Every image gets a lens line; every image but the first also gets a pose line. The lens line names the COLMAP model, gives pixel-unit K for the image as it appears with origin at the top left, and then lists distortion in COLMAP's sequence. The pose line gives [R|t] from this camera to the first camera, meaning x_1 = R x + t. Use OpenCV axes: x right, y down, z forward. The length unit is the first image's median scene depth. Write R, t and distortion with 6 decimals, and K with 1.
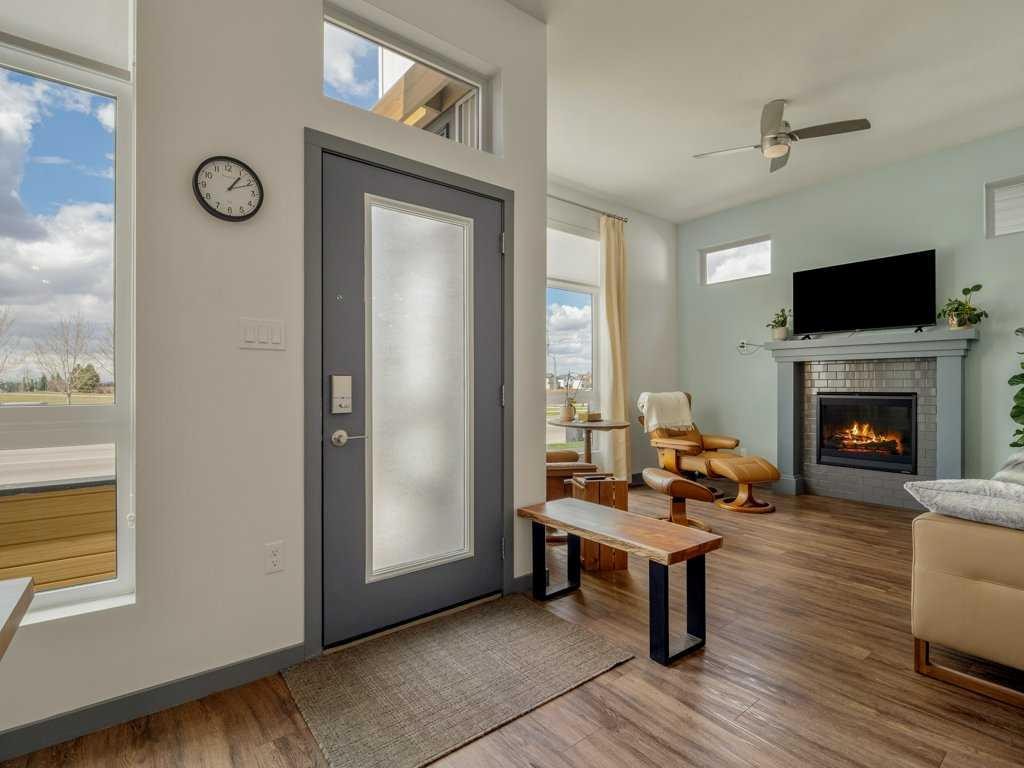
lens RADIAL K [[498.8, 0, 505.5], [0, 498.8, 398.9], [0, 0, 1]] dist [-0.009932, -0.000502]
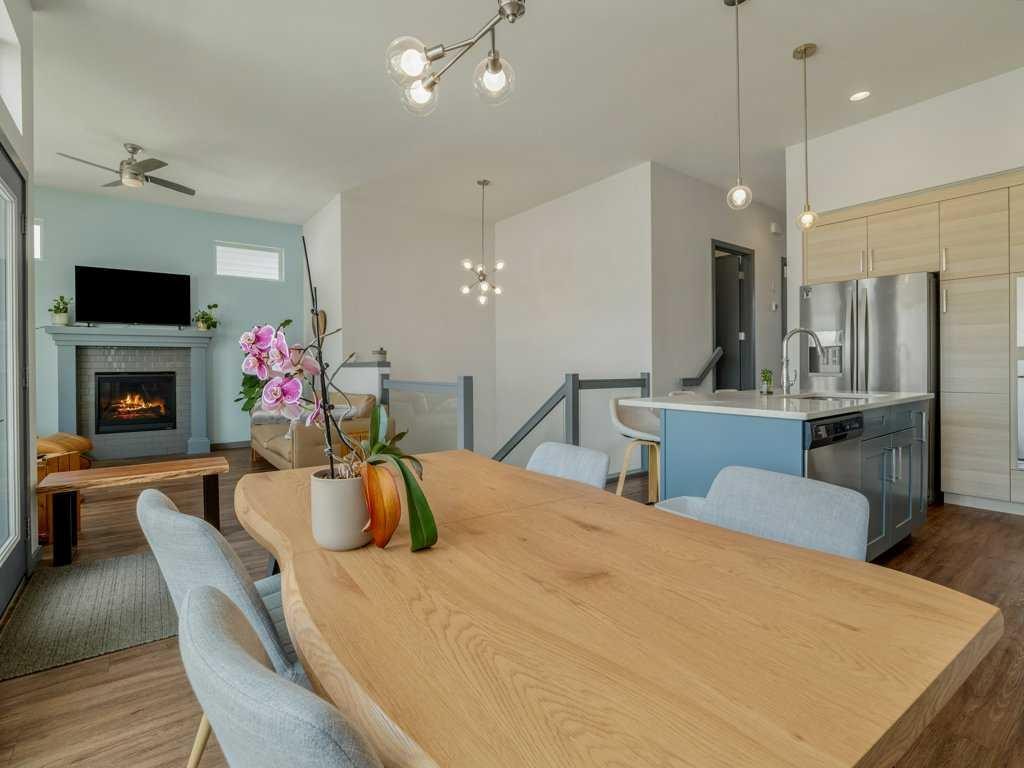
lens RADIAL K [[498.8, 0, 509.9], [0, 498.8, 377.6], [0, 0, 1]] dist [-0.009932, -0.000502]
pose [[0.030135, -0.023275, 0.999275, -0.530905], [0.024918, 0.999436, 0.022527, -0.003004], [-0.999235, 0.024221, 0.030698, -0.006714]]
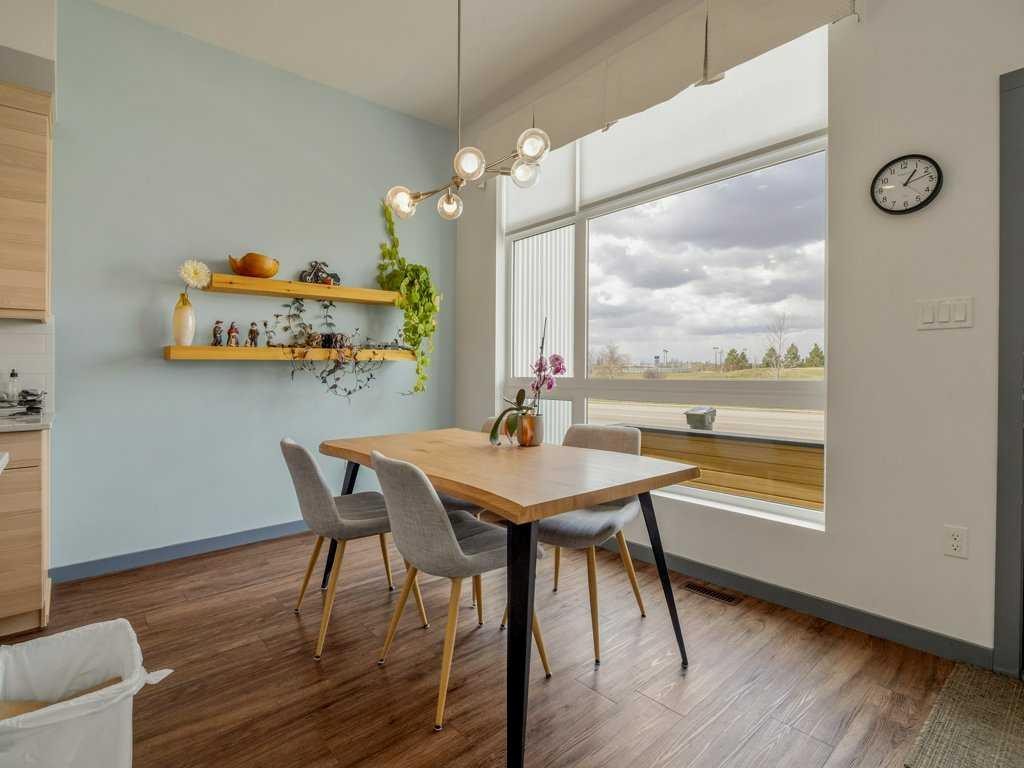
lens RADIAL K [[498.8, 0, 491.3], [0, 498.8, 378.0], [0, 0, 1]] dist [-0.009932, -0.000502]
pose [[0.032076, 0.018805, -0.999308, 0.194900], [-0.006086, 0.999808, 0.018619, -0.005789], [0.999467, 0.005485, 0.032185, 0.024490]]
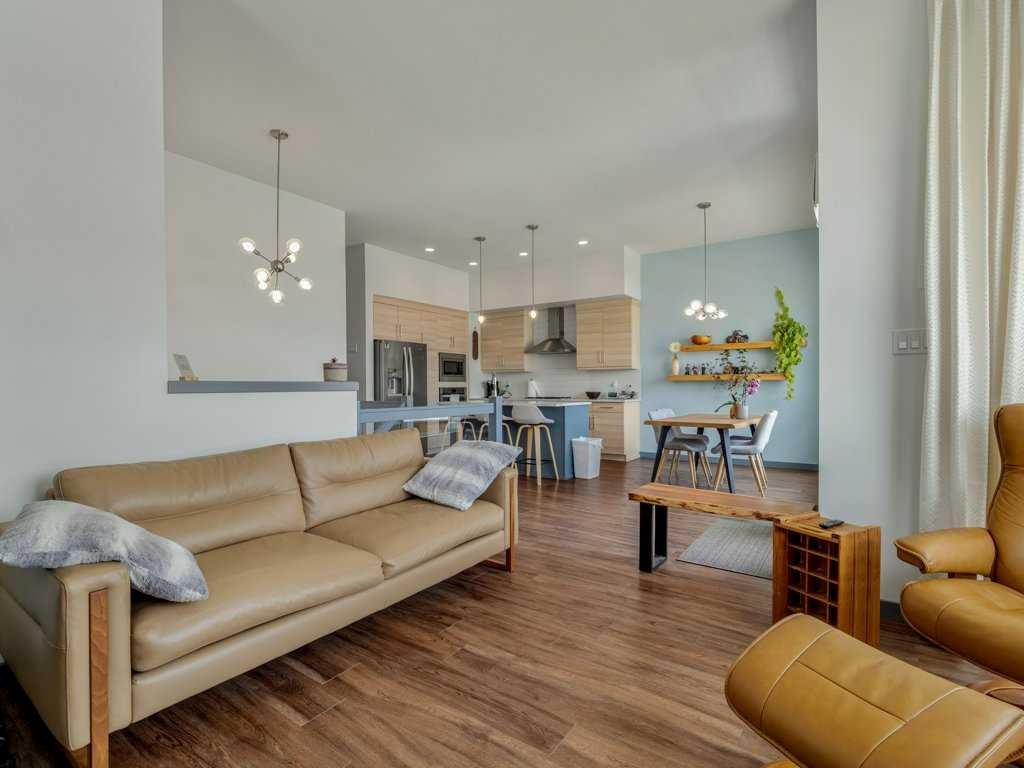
lens RADIAL K [[498.8, 0, 510.5], [0, 498.8, 390.4], [0, 0, 1]] dist [-0.009932, -0.000502]
pose [[-0.953699, 0.011132, -0.300557, 0.532225], [0.004308, 0.999718, 0.023358, -0.023406], [0.300732, 0.020982, -0.953478, 1.011515]]
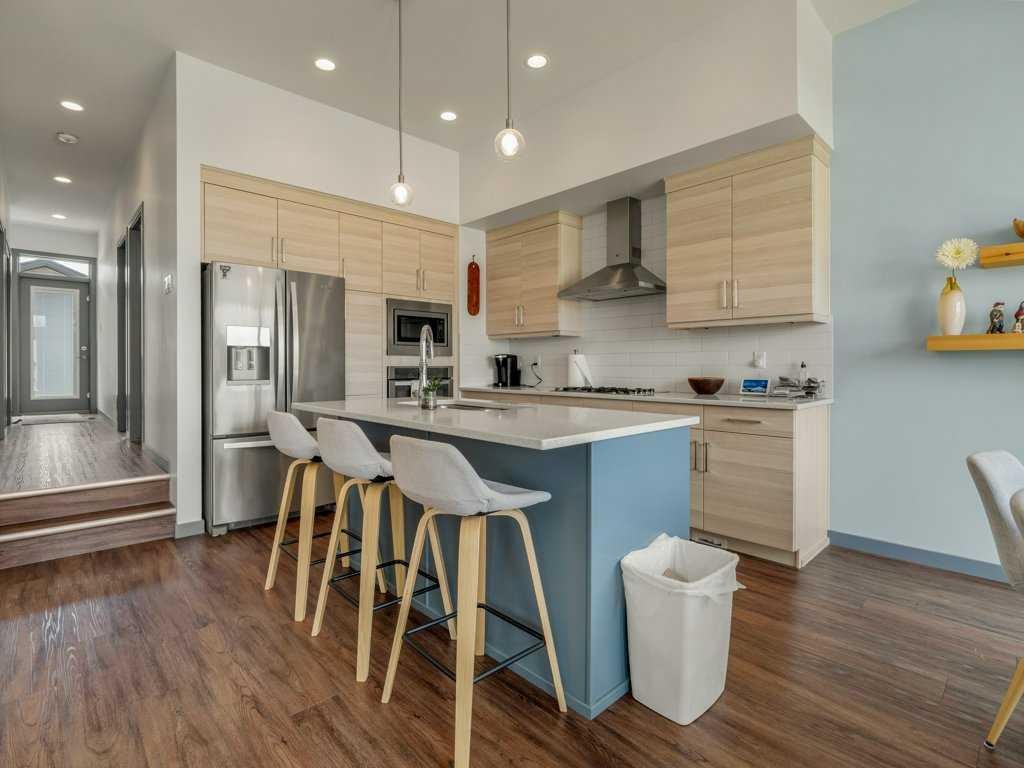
lens RADIAL K [[498.8, 0, 502.7], [0, 498.8, 373.3], [0, 0, 1]] dist [-0.009932, -0.000502]
pose [[-0.996742, 0.006214, -0.080414, 0.106985], [0.003748, 0.999519, 0.030790, -0.008565], [0.080566, 0.030388, -0.996286, 0.175658]]
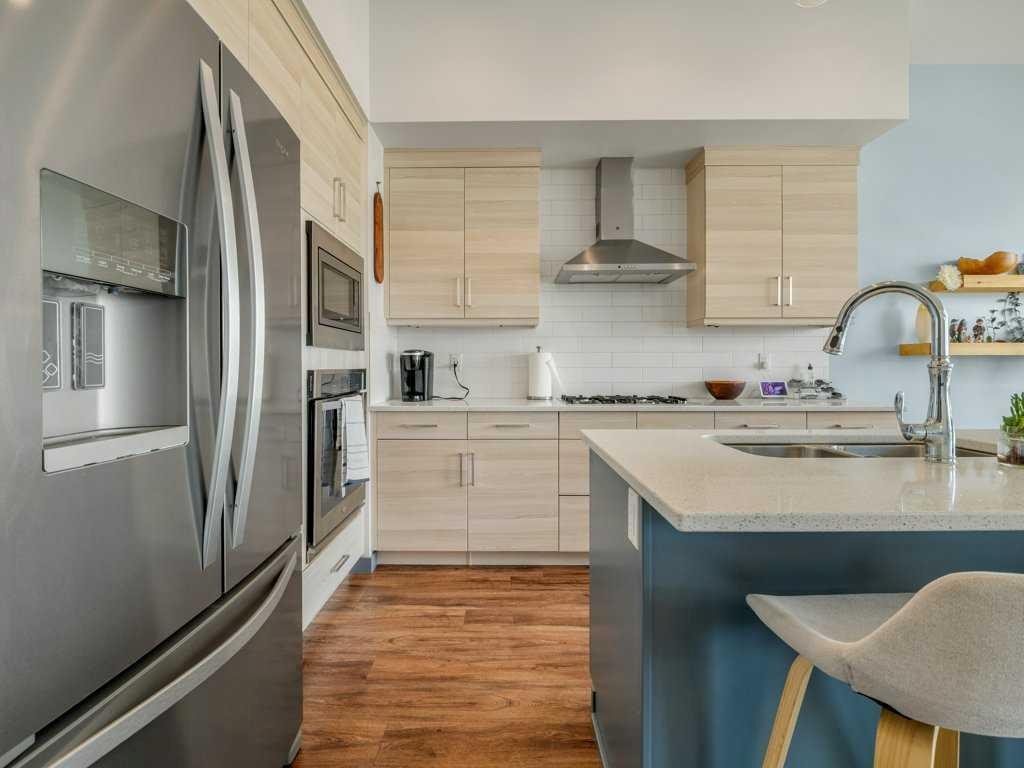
lens RADIAL K [[498.8, 0, 509.5], [0, 498.8, 367.9], [0, 0, 1]] dist [-0.009932, -0.000502]
pose [[-0.628152, 0.006987, -0.778060, 0.457663], [-0.008027, 0.999848, 0.015459, -0.003828], [0.778049, 0.015956, -0.628000, -0.354452]]
